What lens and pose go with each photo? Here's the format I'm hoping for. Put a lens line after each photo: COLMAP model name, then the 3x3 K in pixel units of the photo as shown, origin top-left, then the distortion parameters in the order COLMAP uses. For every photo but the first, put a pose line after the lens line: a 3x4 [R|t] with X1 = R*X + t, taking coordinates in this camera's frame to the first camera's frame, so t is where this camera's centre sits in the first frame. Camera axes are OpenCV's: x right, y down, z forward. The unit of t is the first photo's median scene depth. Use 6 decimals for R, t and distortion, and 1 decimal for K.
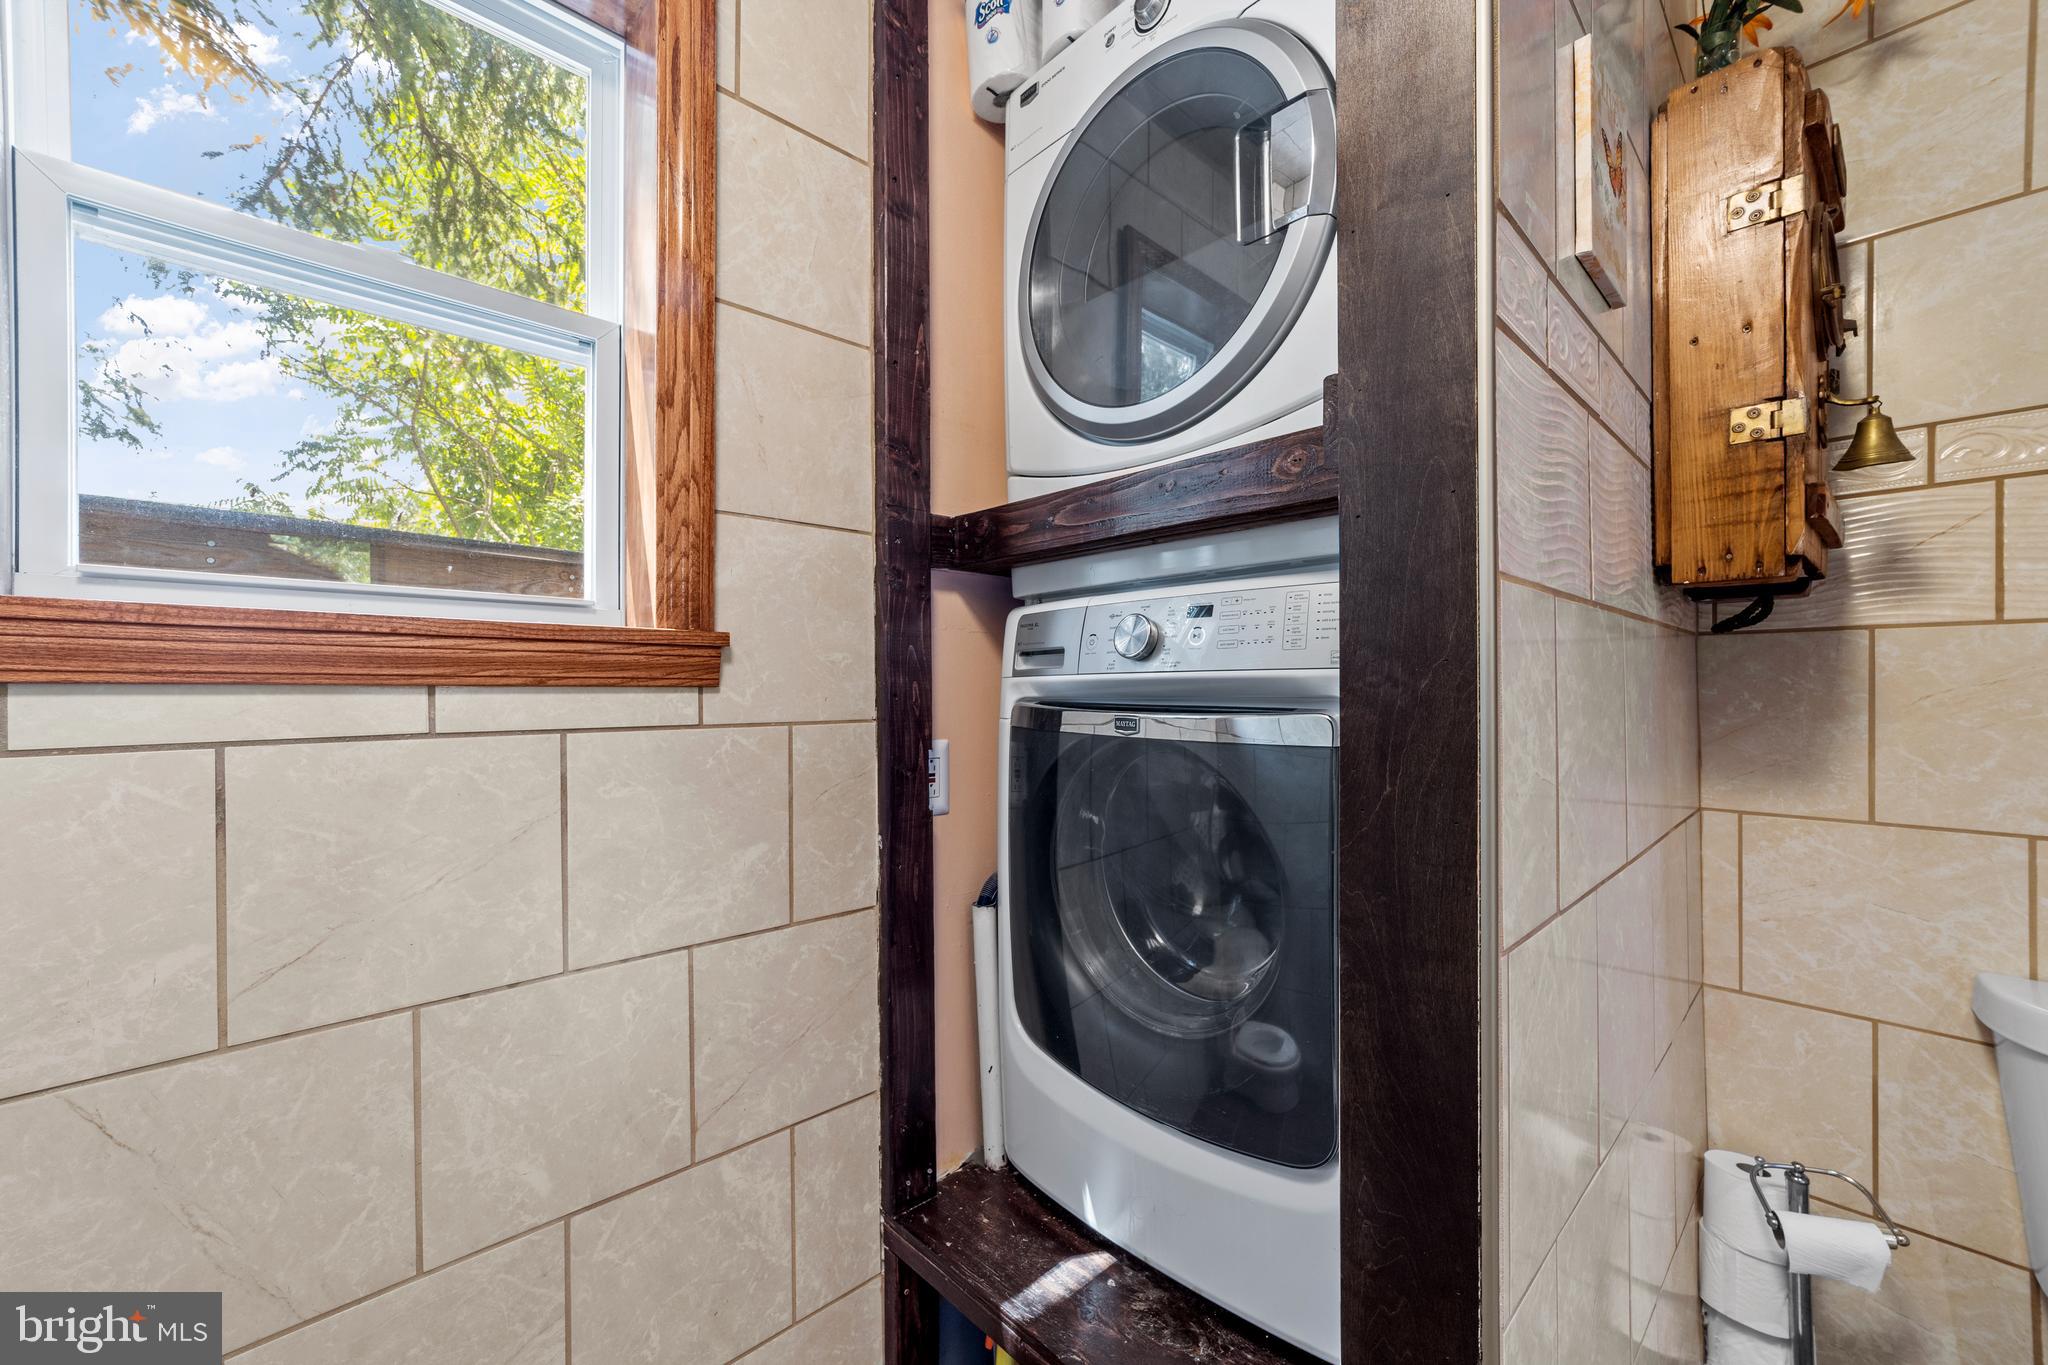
lens RADIAL K [[794.3, 0, 1022.0], [0, 794.3, 690.1], [0, 0, 1]] dist [-0.015851, 0.003337]
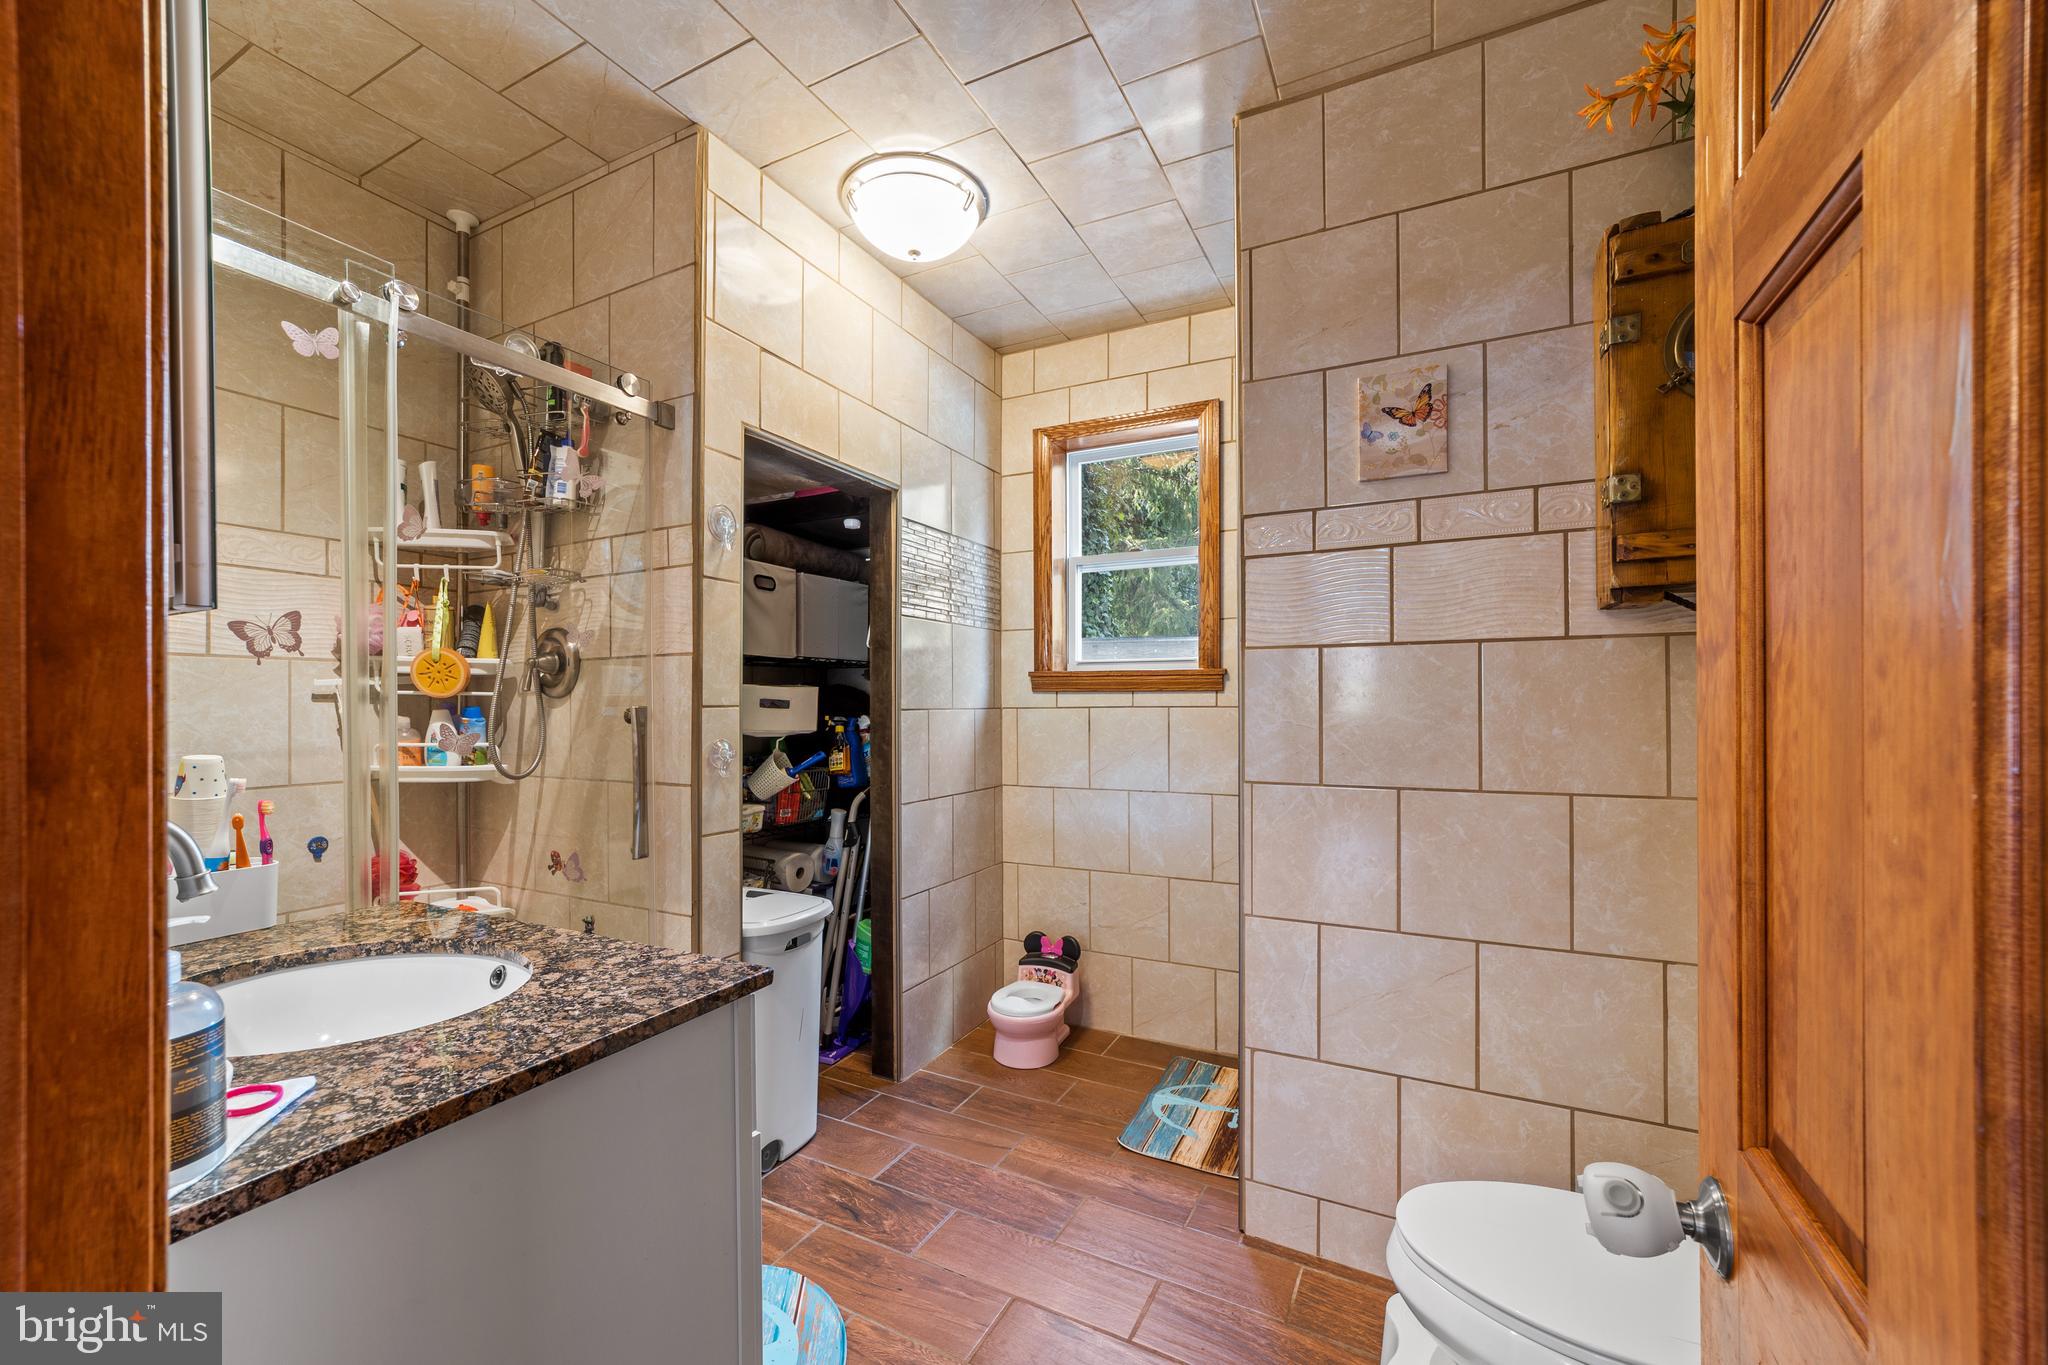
lens RADIAL K [[794.3, 0, 1027.4], [0, 794.3, 696.3], [0, 0, 1]] dist [-0.015851, 0.003337]
pose [[0.338653, 0.000890, -0.940911, 1.780395], [0.004161, 0.999988, 0.002444, 0.003466], [0.940902, -0.004742, 0.338646, -0.412396]]
